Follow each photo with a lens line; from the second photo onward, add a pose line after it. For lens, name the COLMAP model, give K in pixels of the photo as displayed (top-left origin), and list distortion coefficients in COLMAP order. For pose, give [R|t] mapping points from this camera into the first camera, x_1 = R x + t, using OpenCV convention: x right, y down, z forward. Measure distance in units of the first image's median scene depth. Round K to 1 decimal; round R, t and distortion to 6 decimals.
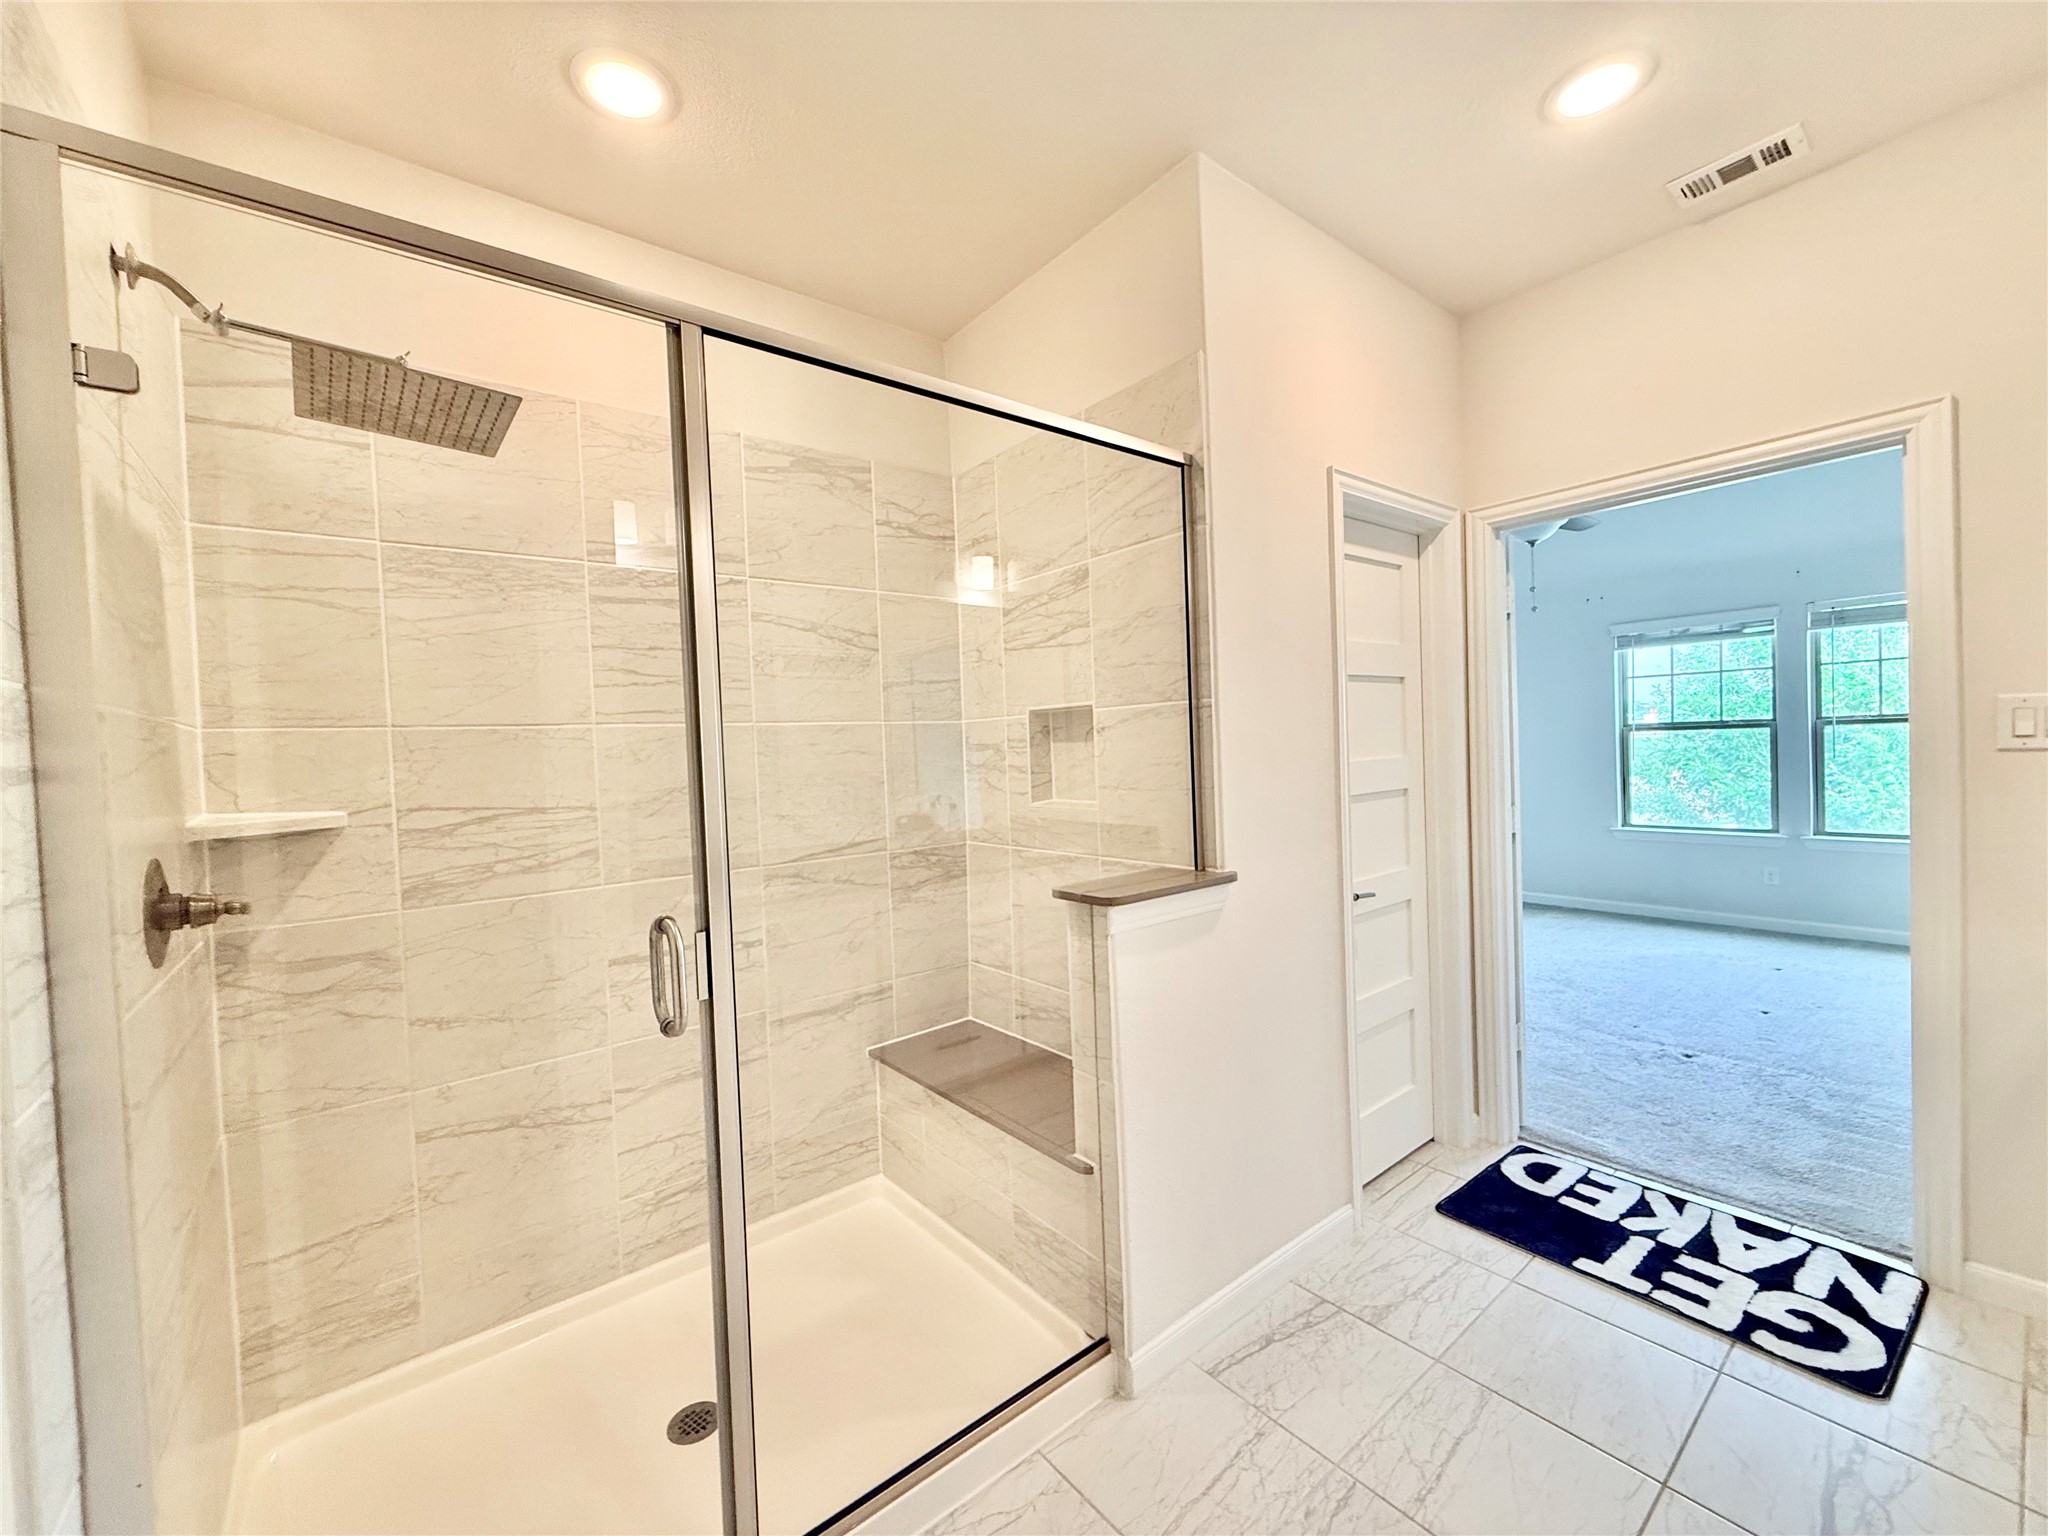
lens RADIAL K [[822.7, 0, 1024.0], [0, 822.7, 768.0], [0, 0, 1]] dist [-0.004673, -0.000127]
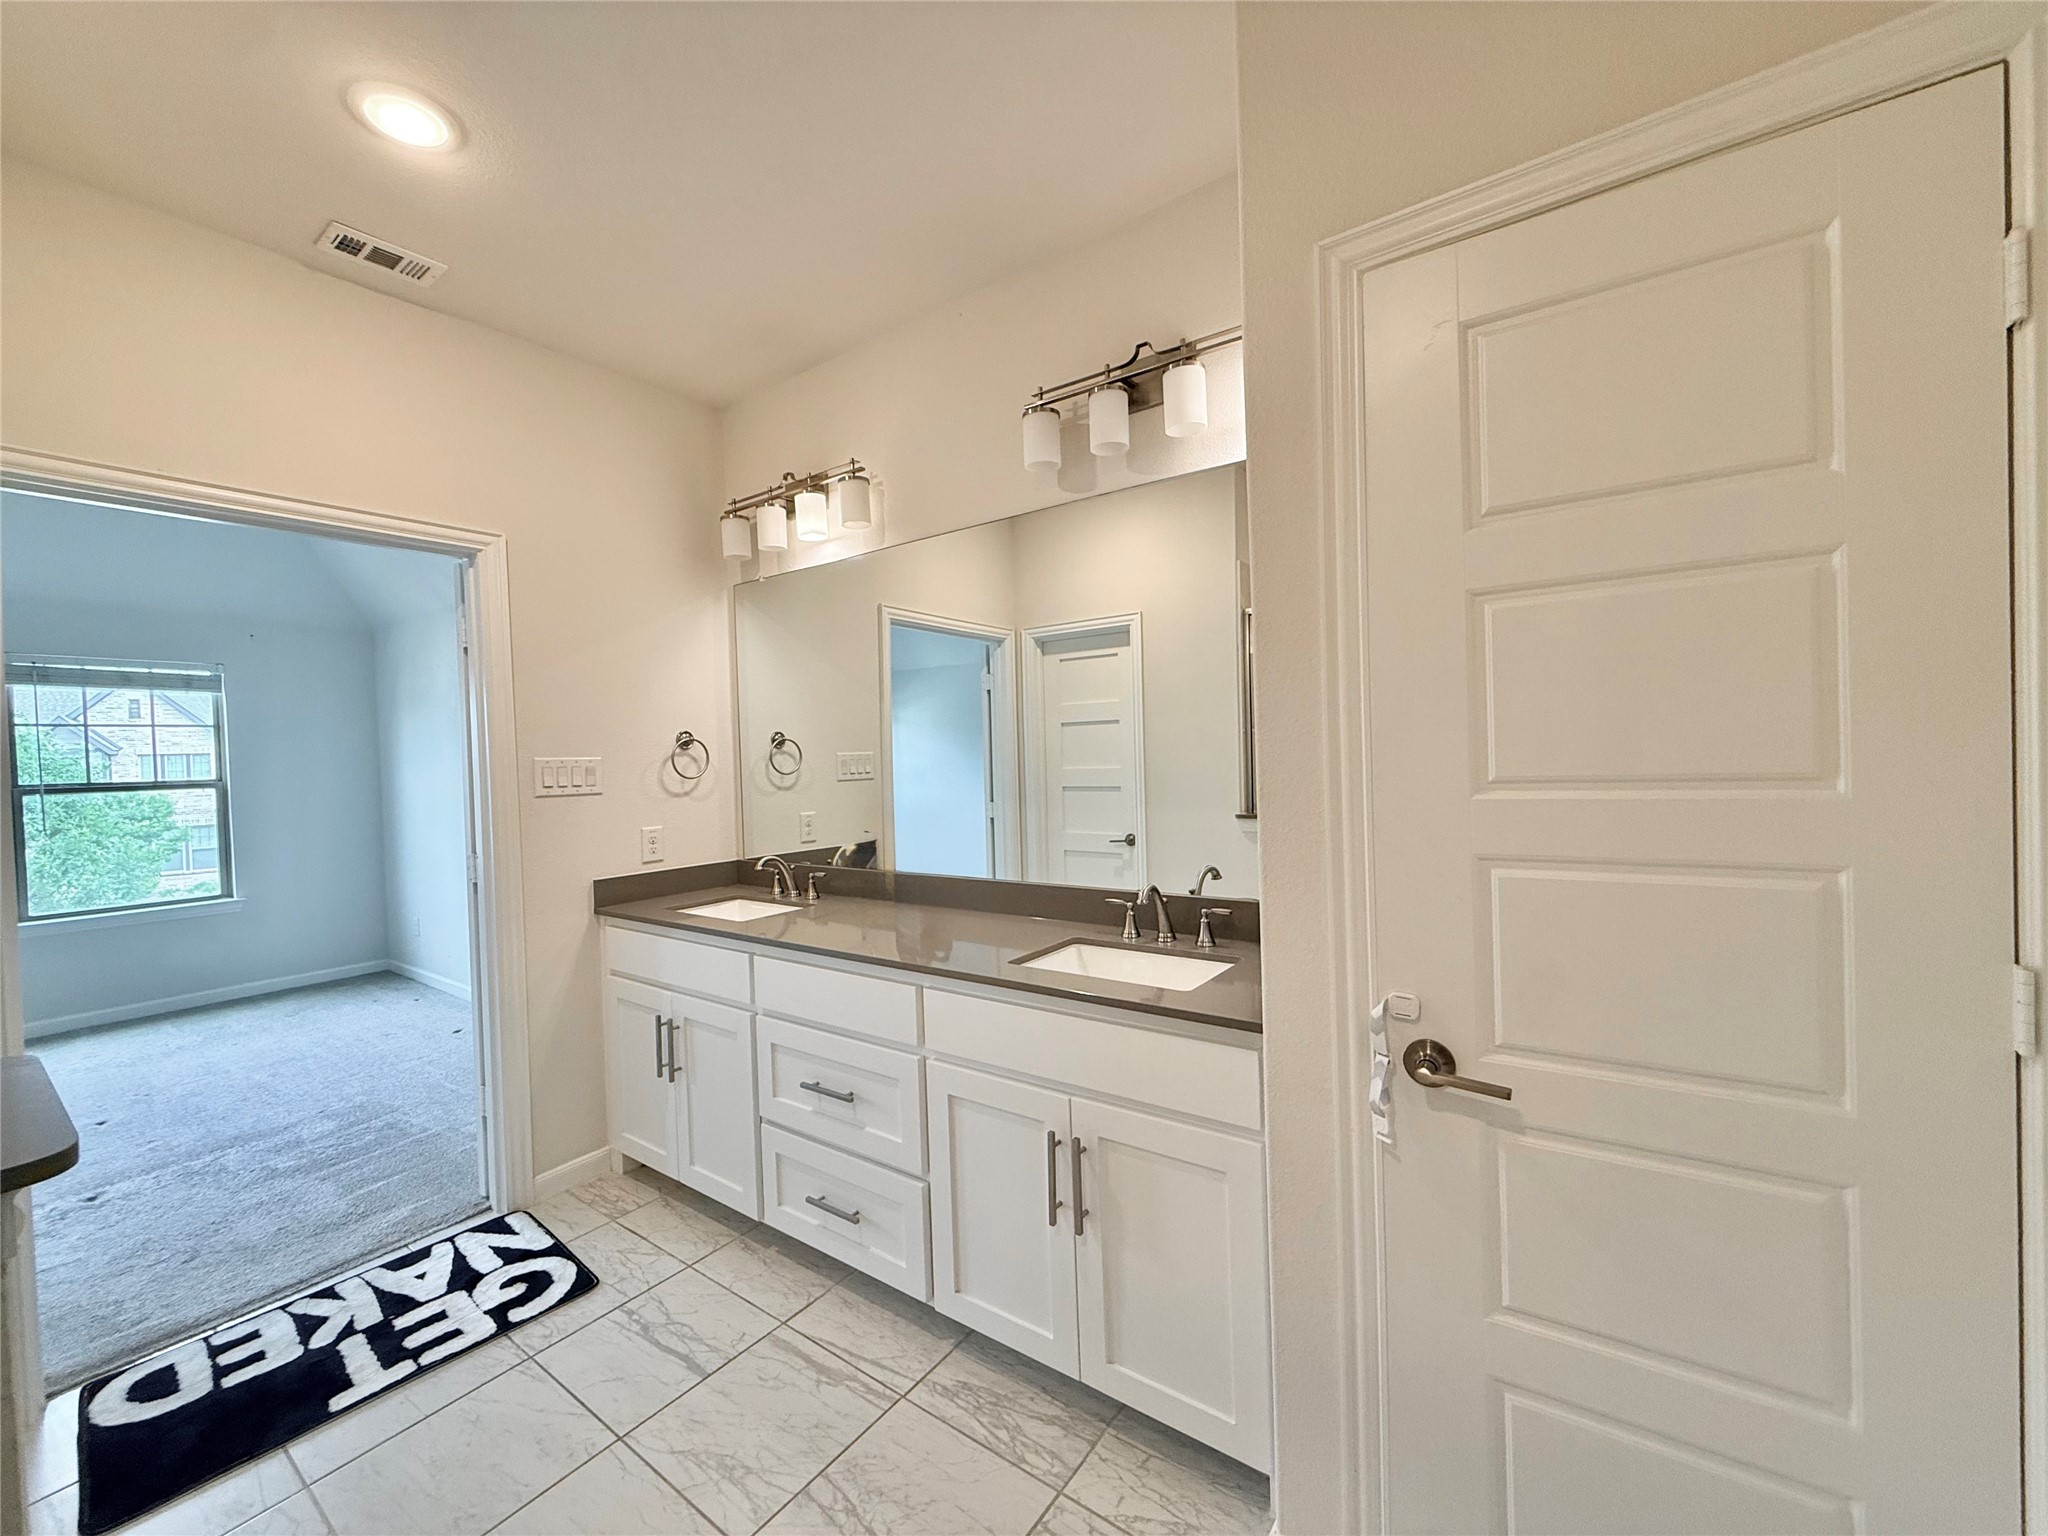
lens RADIAL K [[816.6, 0, 1024.0], [0, 816.6, 768.0], [0, 0, 1]] dist [0.001194, 0.000046]
pose [[-0.223476, 0.028569, 0.974291, -0.322092], [0.065085, 0.997777, -0.014329, 0.003019], [-0.972534, 0.060210, -0.224838, 0.447603]]
